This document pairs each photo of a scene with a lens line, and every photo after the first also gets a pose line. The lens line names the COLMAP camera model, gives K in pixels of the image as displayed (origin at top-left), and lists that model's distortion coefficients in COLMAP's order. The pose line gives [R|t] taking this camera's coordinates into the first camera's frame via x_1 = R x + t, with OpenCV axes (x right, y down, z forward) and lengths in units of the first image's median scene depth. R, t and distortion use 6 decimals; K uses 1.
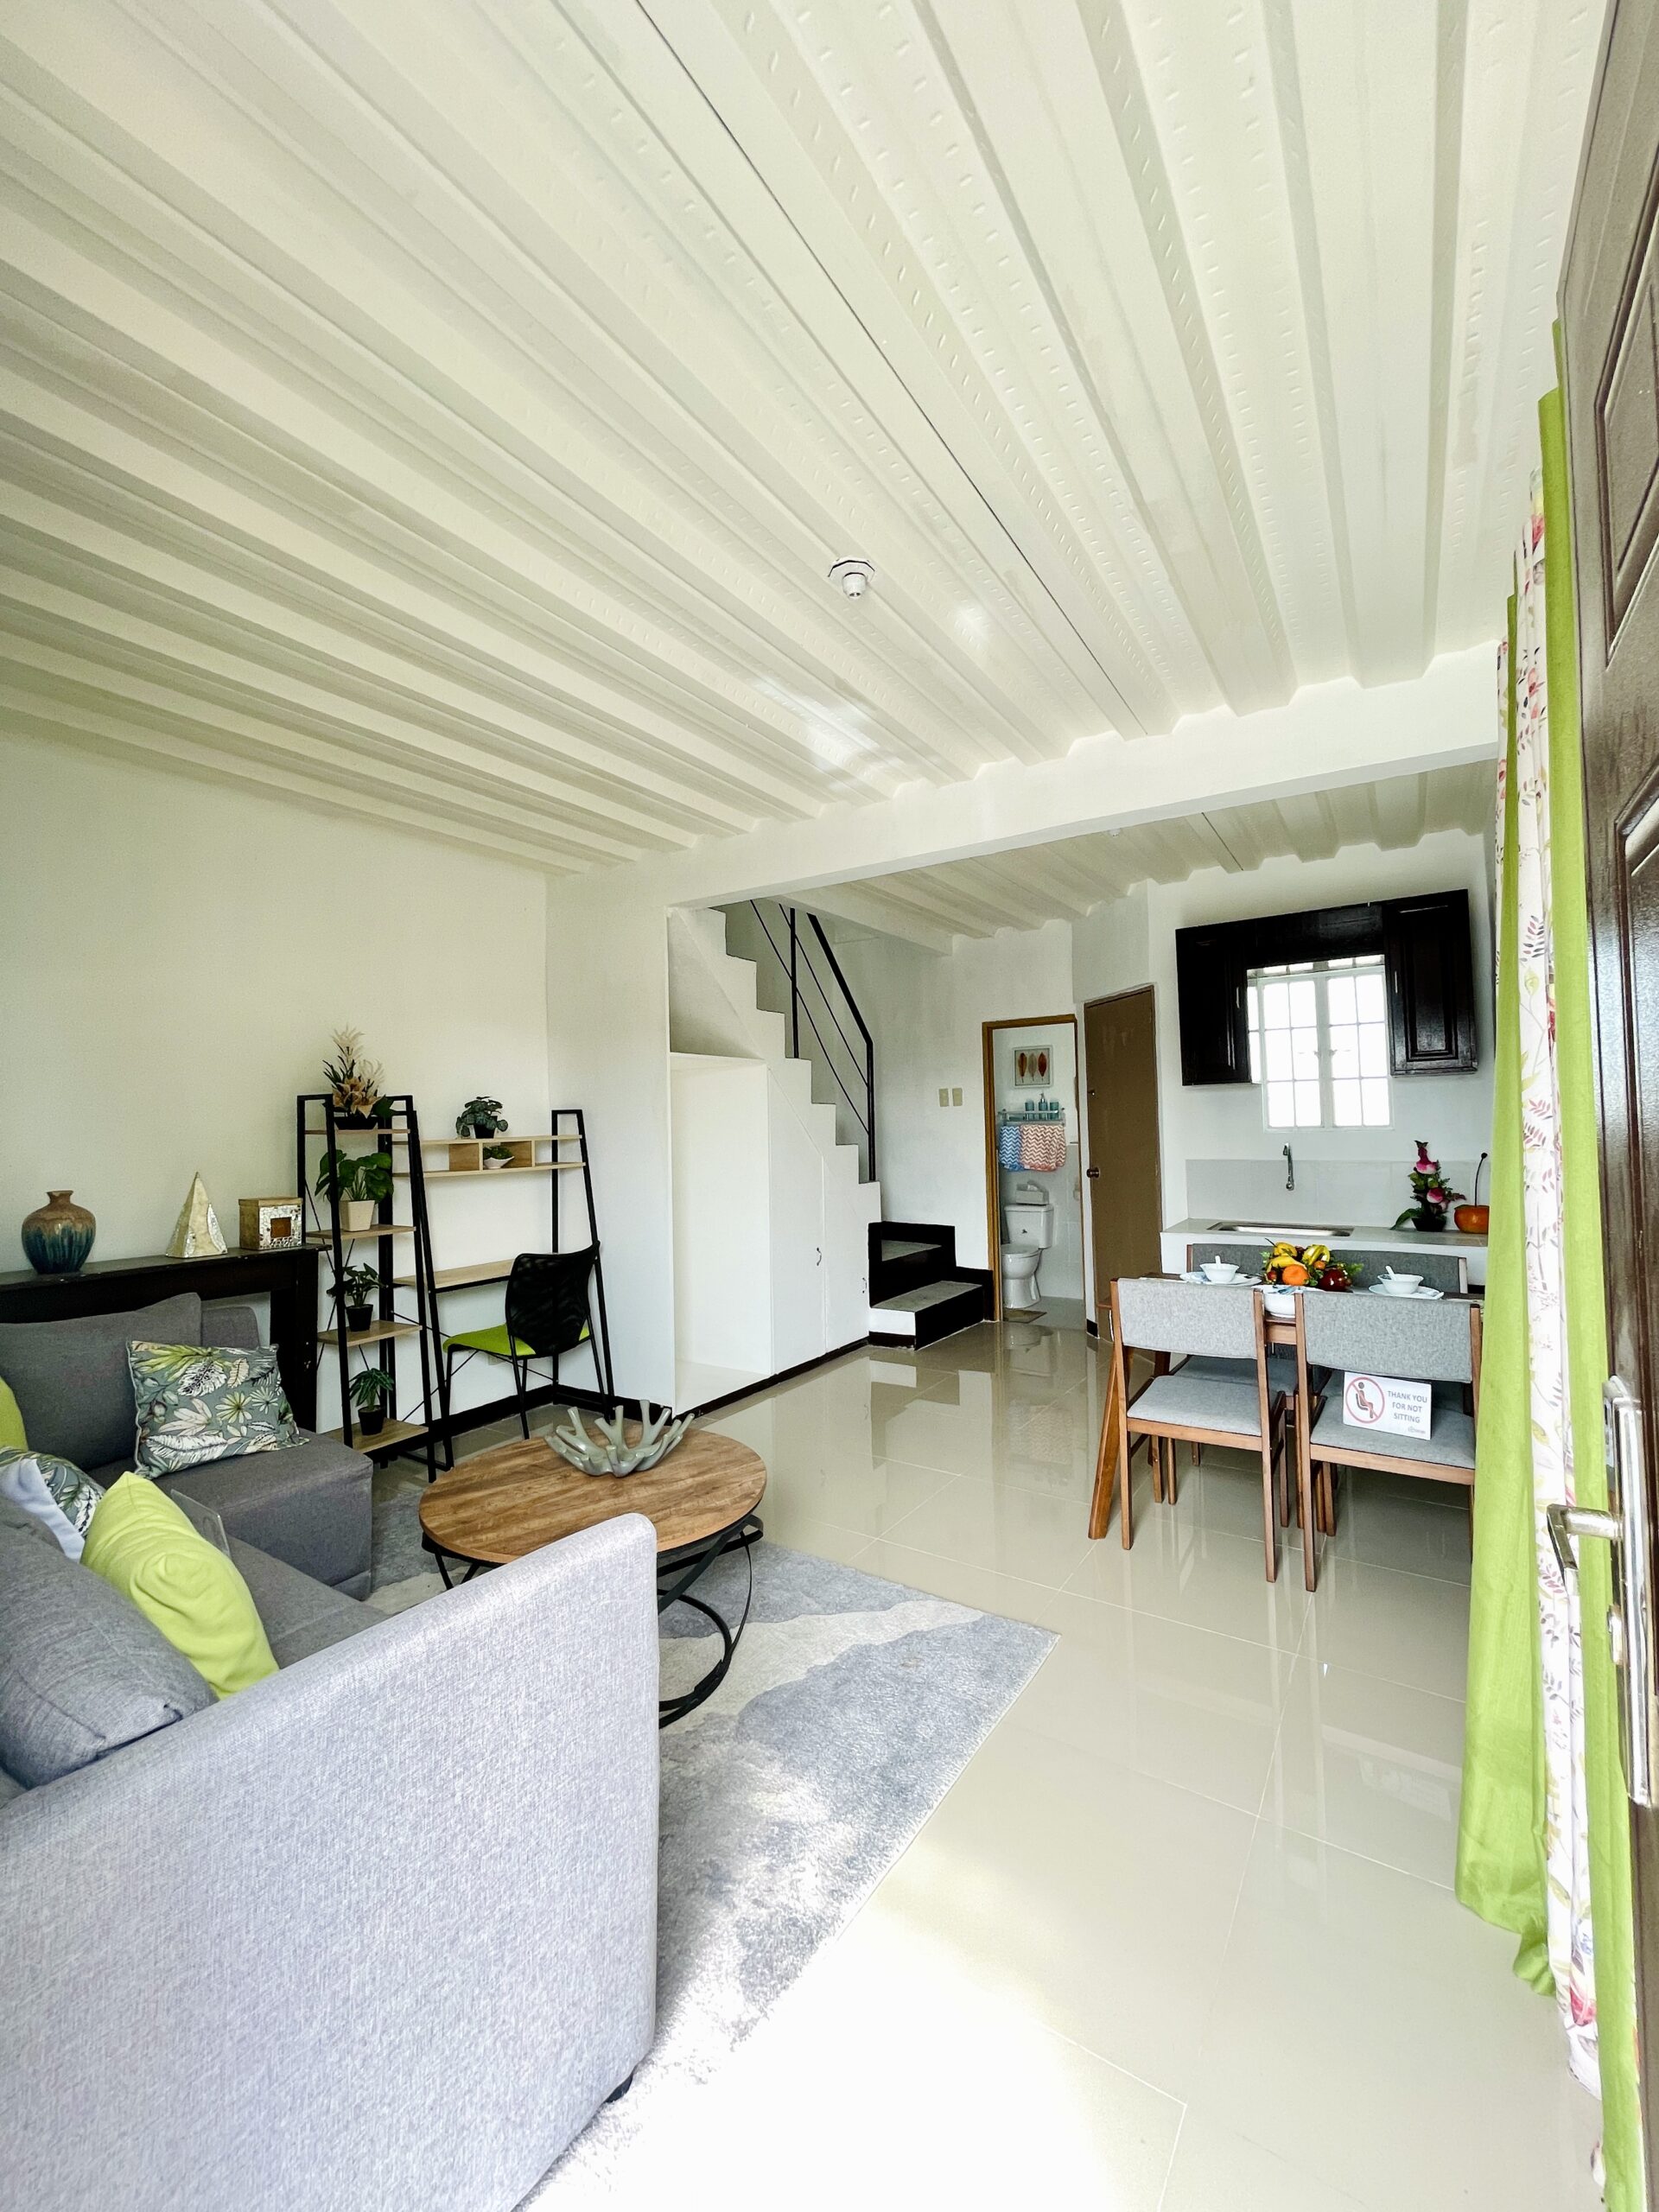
lens RADIAL K [[883.3, 0, 823.5], [0, 883.3, 1102.4], [0, 0, 1]] dist [-0.013514, -0.000265]
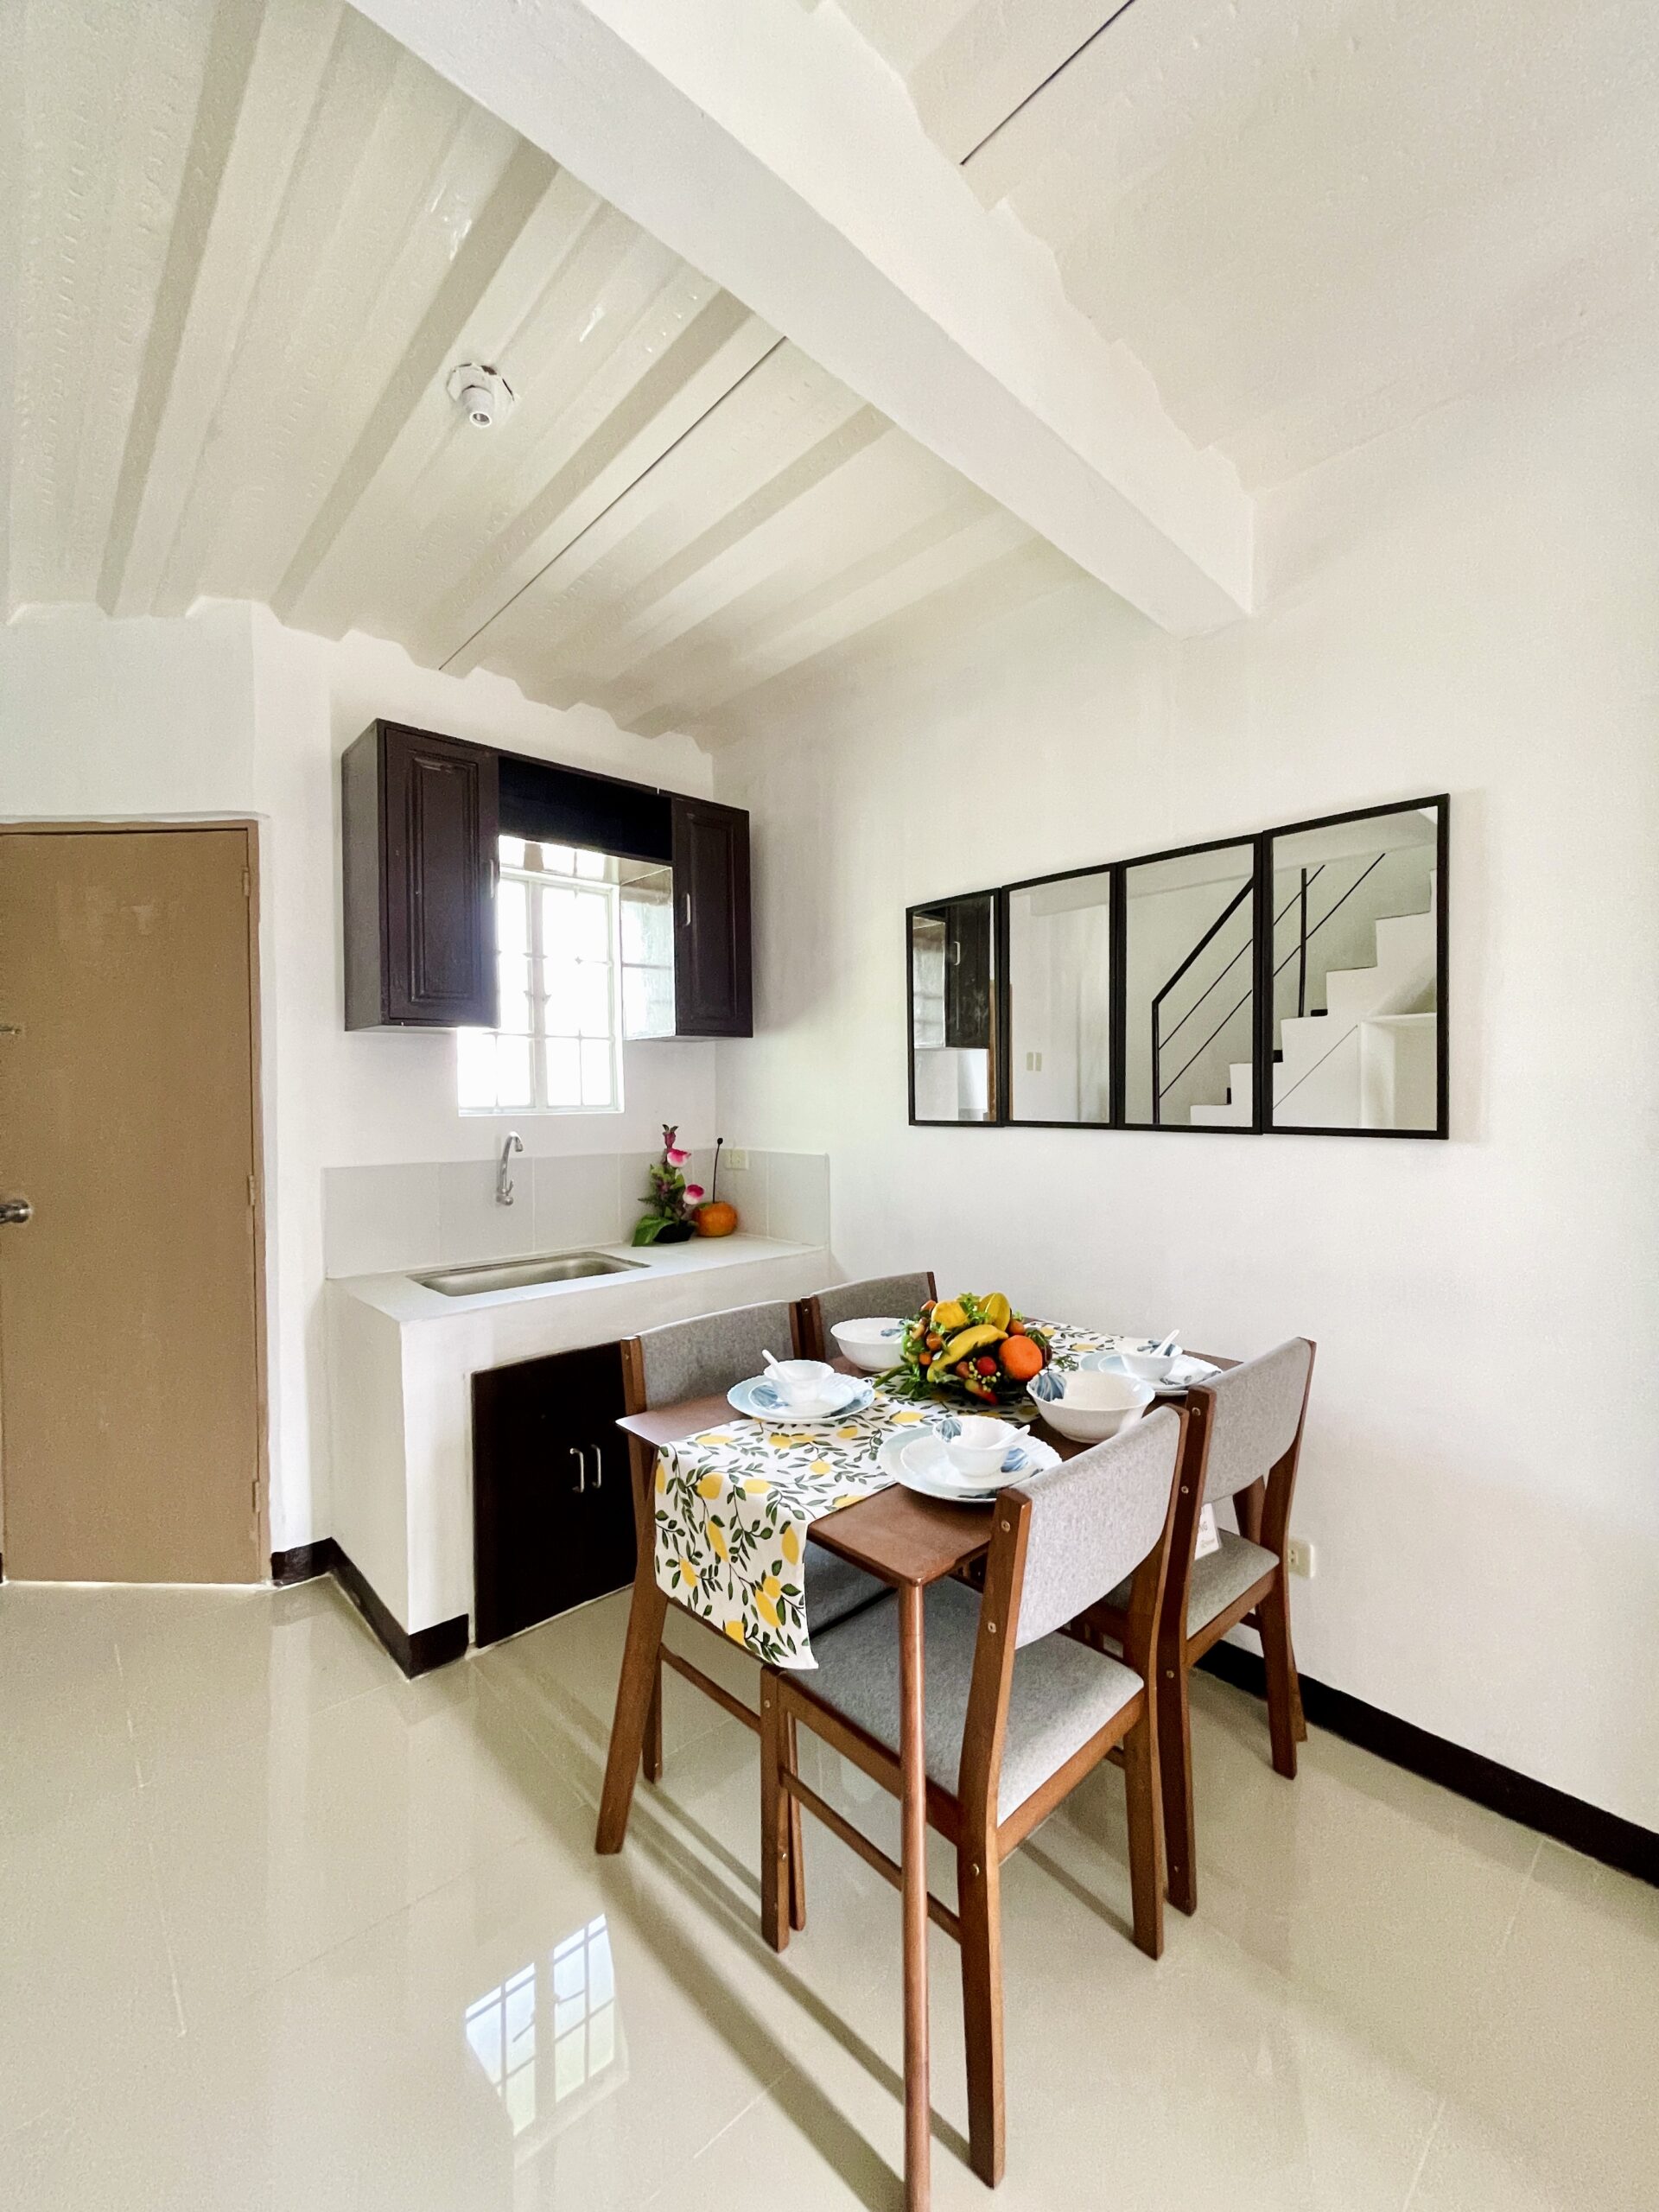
lens RADIAL K [[883.3, 0, 823.5], [0, 883.3, 1102.4], [0, 0, 1]] dist [-0.013514, -0.000265]
pose [[0.231425, 0.005576, 0.972837, -0.034350], [-0.026634, 0.999645, 0.000606, 0.018195], [-0.972488, -0.026051, 0.231492, 0.625595]]
